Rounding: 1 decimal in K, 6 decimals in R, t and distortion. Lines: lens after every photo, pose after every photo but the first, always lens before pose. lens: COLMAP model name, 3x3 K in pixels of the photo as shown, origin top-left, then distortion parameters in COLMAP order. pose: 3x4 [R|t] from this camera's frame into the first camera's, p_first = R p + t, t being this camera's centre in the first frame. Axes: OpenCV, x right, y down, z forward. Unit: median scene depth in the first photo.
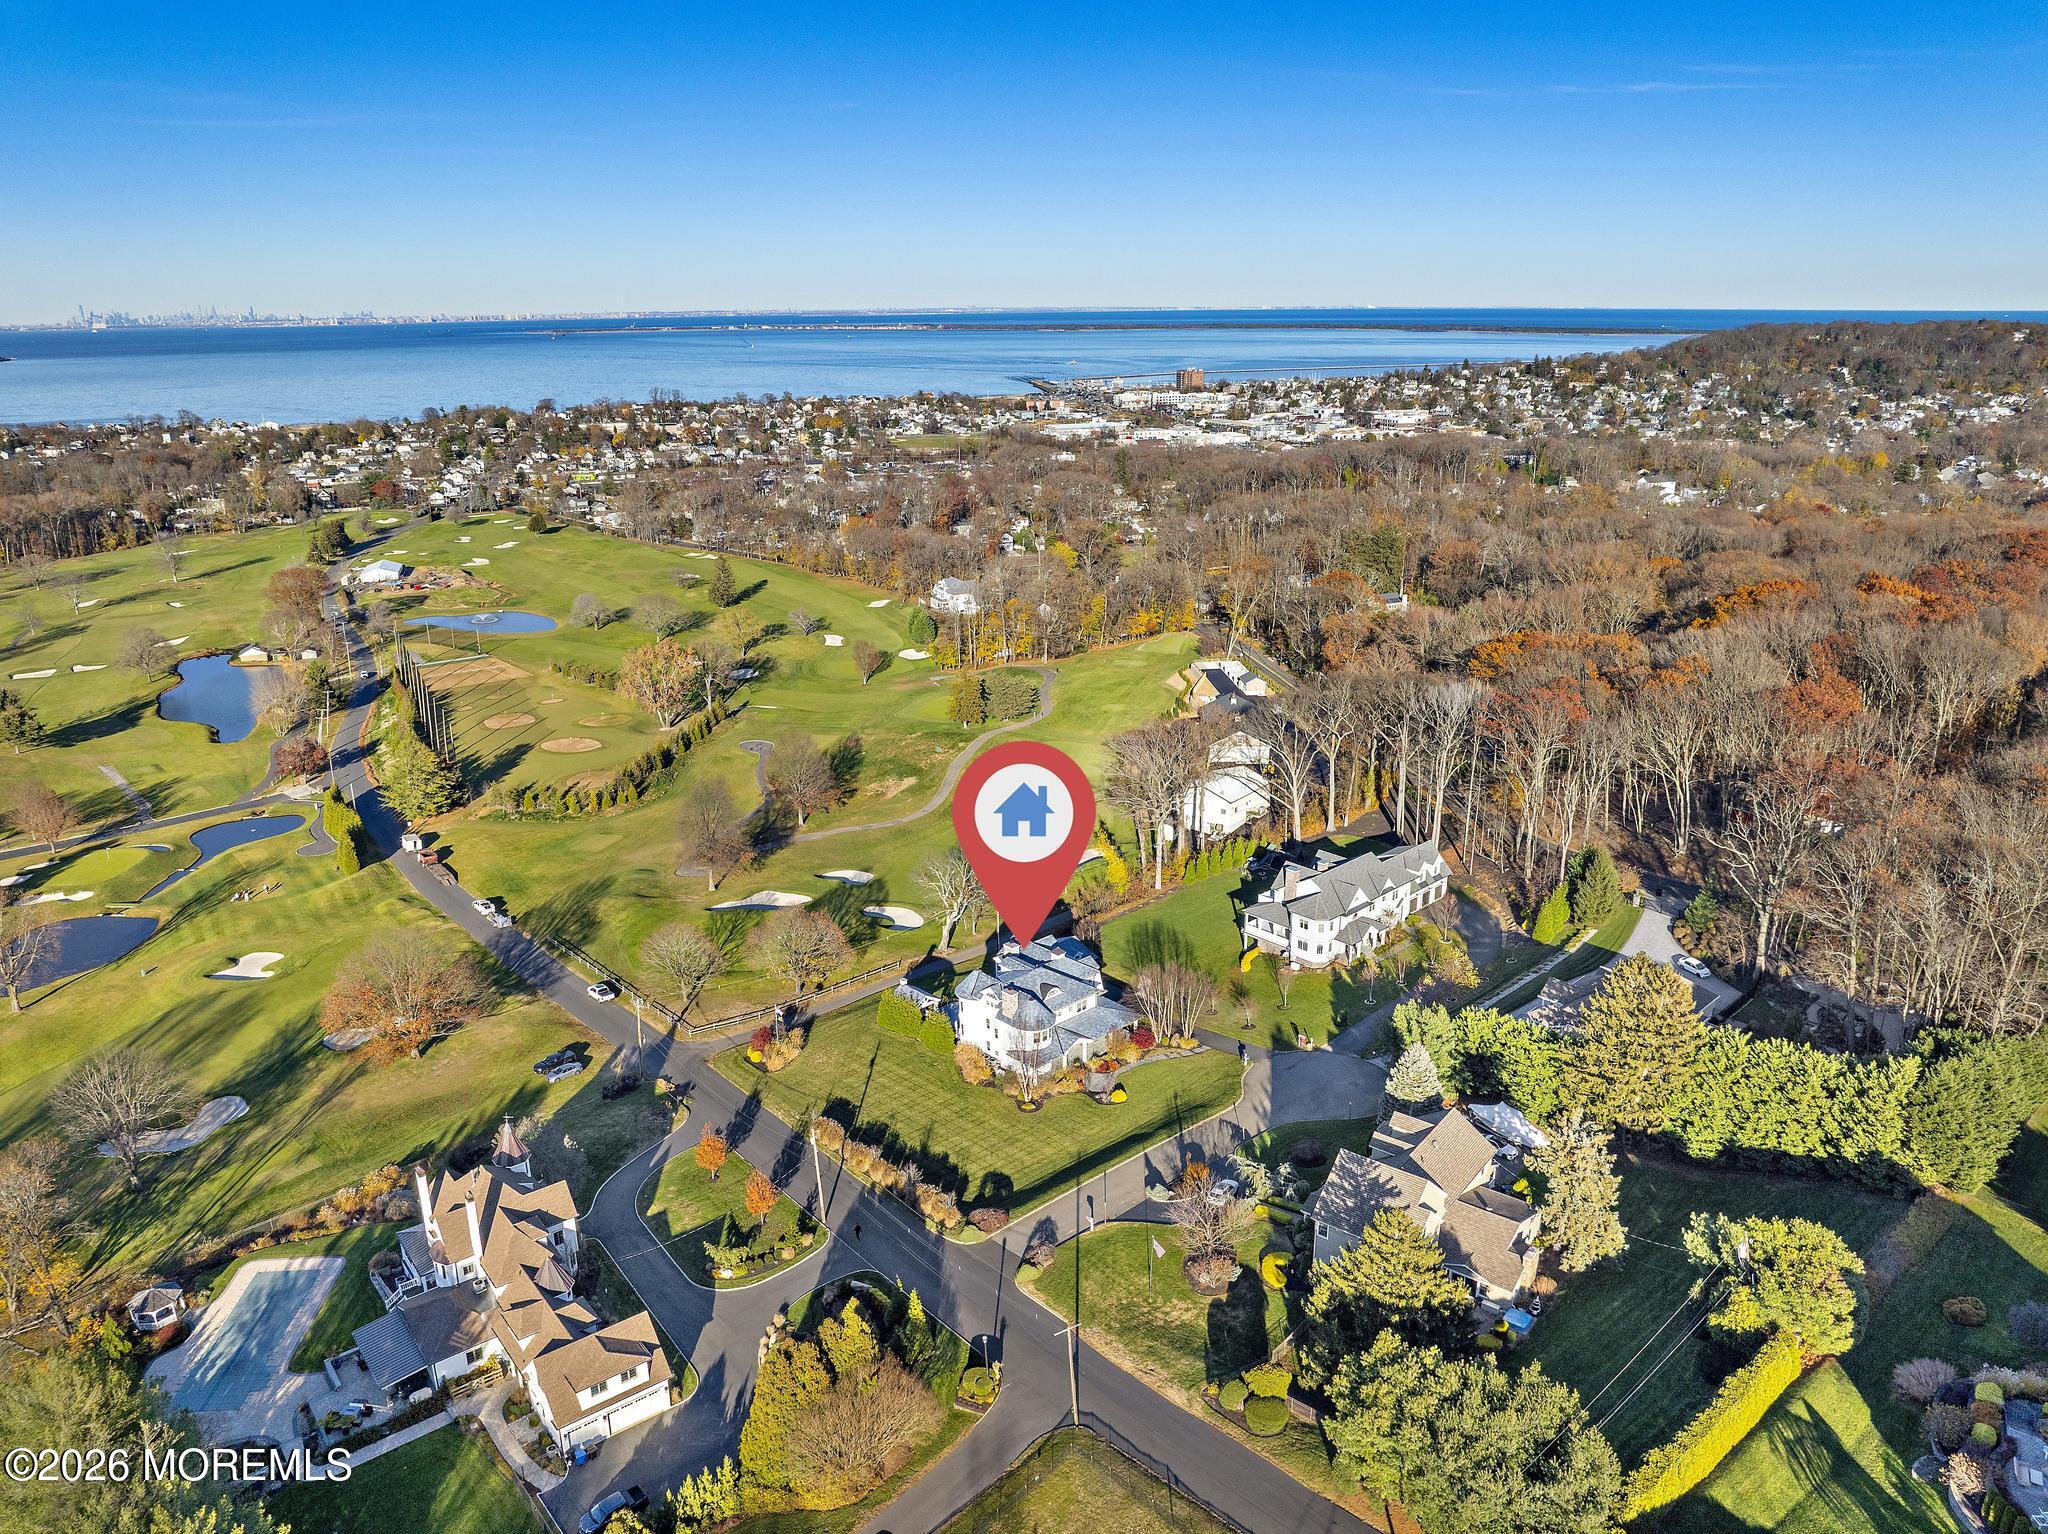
lens RADIAL K [[1438.8, 0, 1025.8], [0, 1438.8, 767.9], [0, 0, 1]] dist [-0.035148, 0.002787]
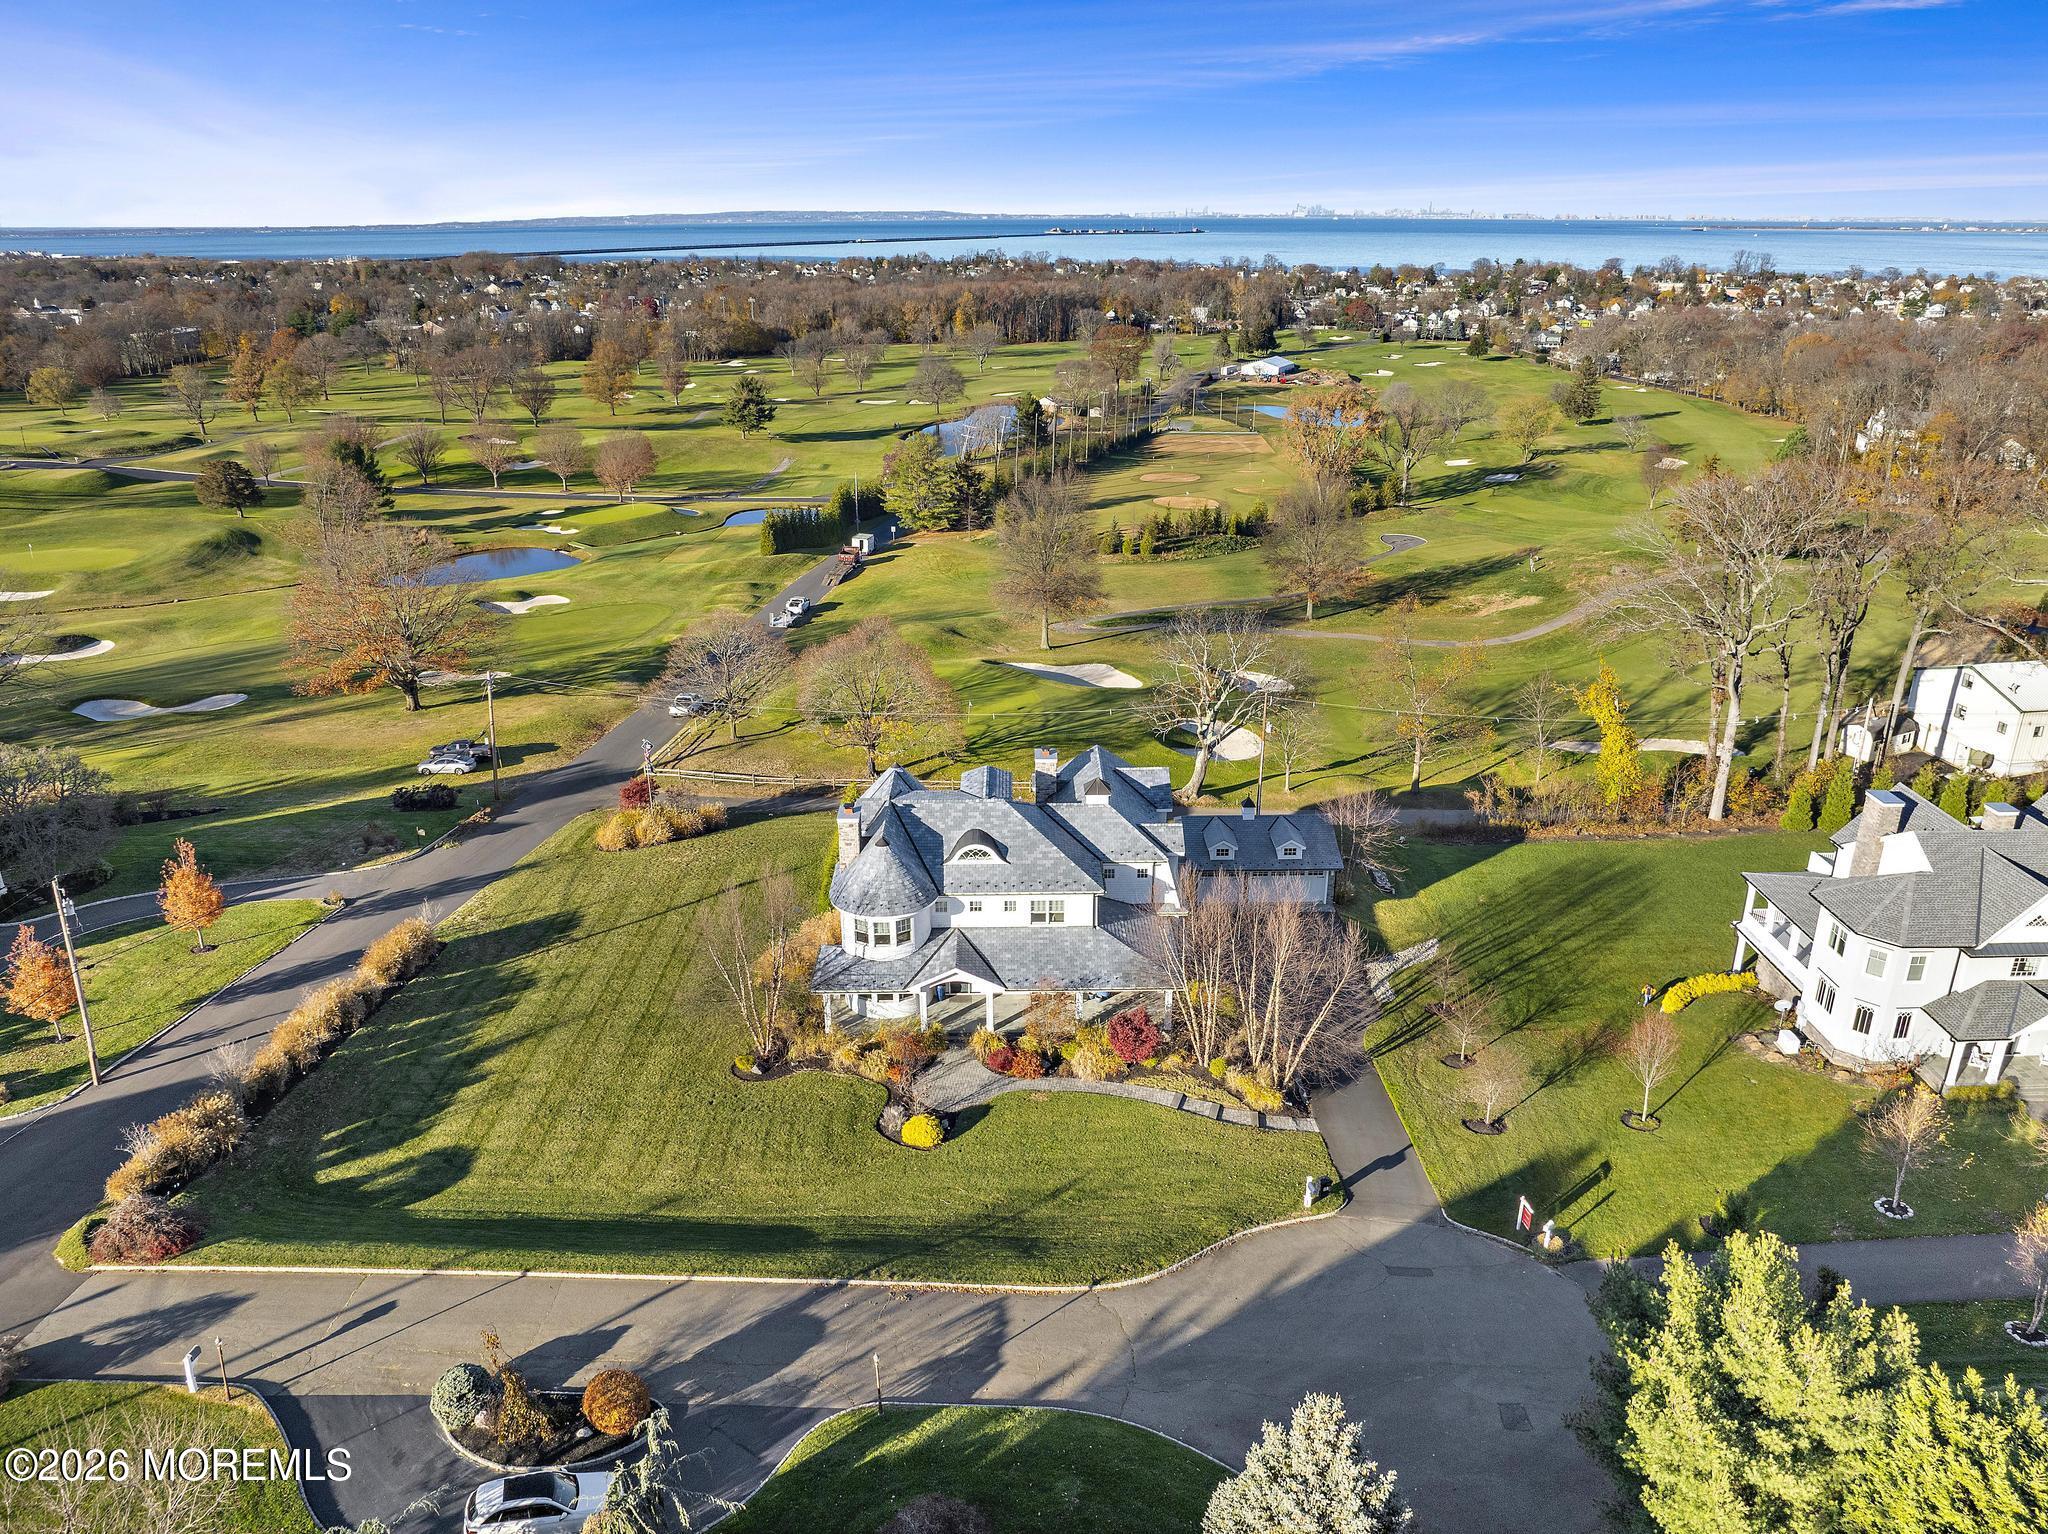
lens RADIAL K [[1438.8, 0, 1024.2], [0, 1438.8, 761.5], [0, 0, 1]] dist [-0.035148, 0.002787]
pose [[0.742841, 0.245714, -0.622745, 0.252670], [-0.206413, 0.968954, 0.136096, 0.058296], [0.636852, 0.027445, 0.770497, 0.586558]]
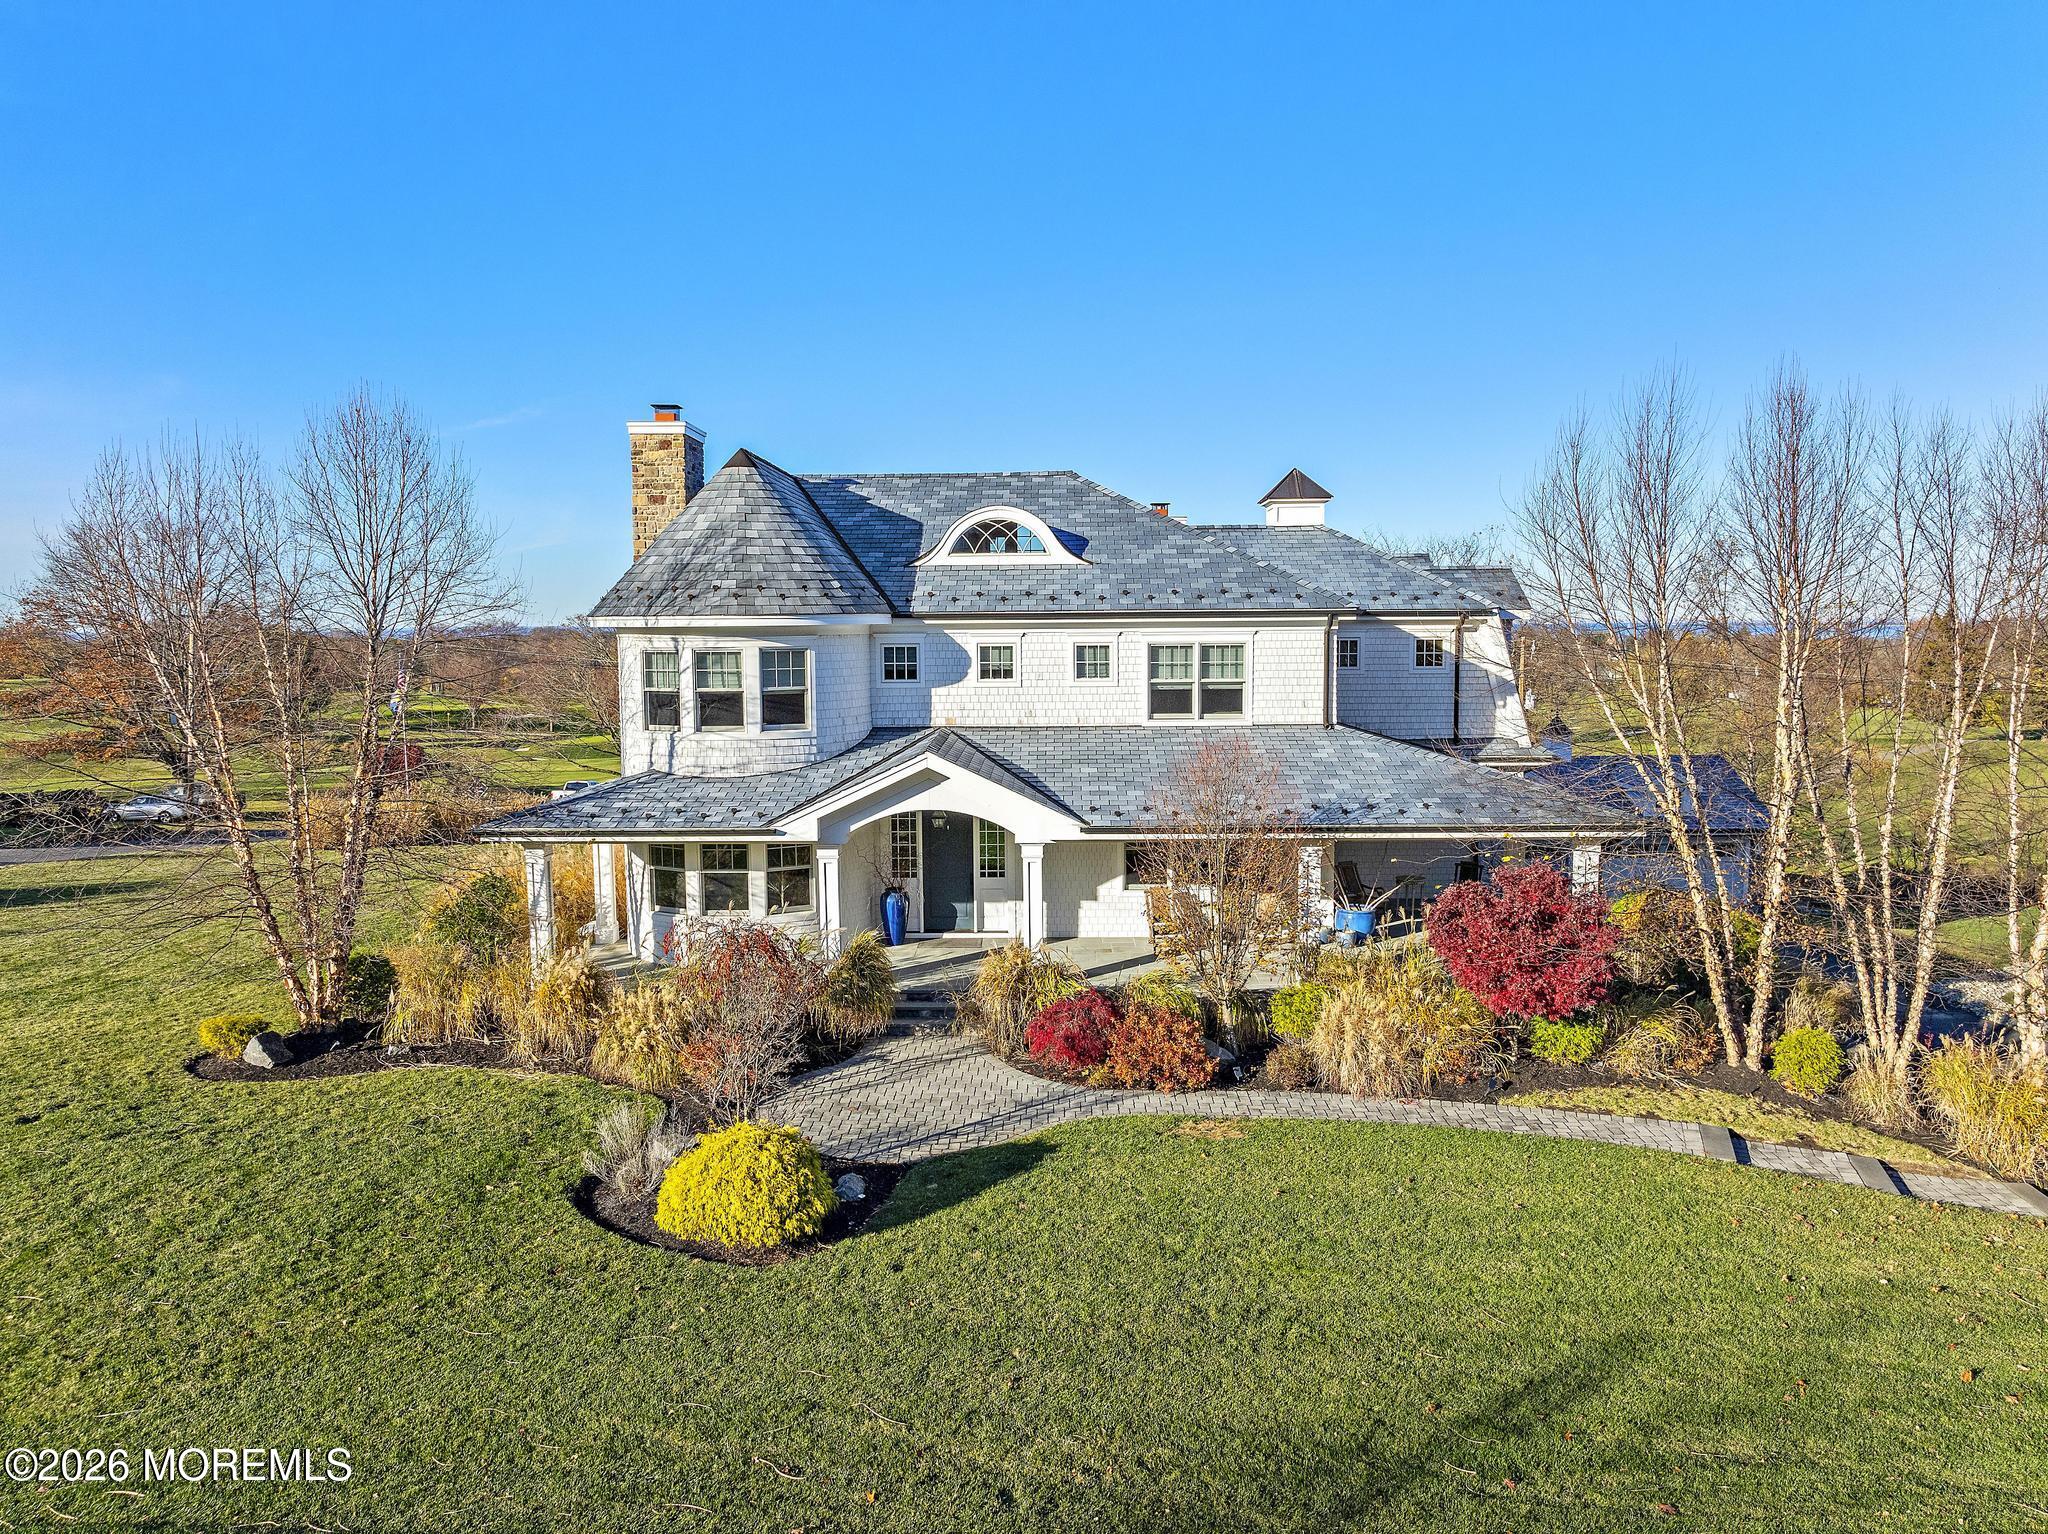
lens RADIAL K [[1438.8, 0, 1023.0], [0, 1438.8, 772.4], [0, 0, 1]] dist [-0.035148, 0.002787]
pose [[0.718278, 0.077262, -0.691453, 0.117544], [-0.208837, 0.971931, -0.108337, 0.170449], [0.663674, 0.222218, 0.714252, 0.772302]]
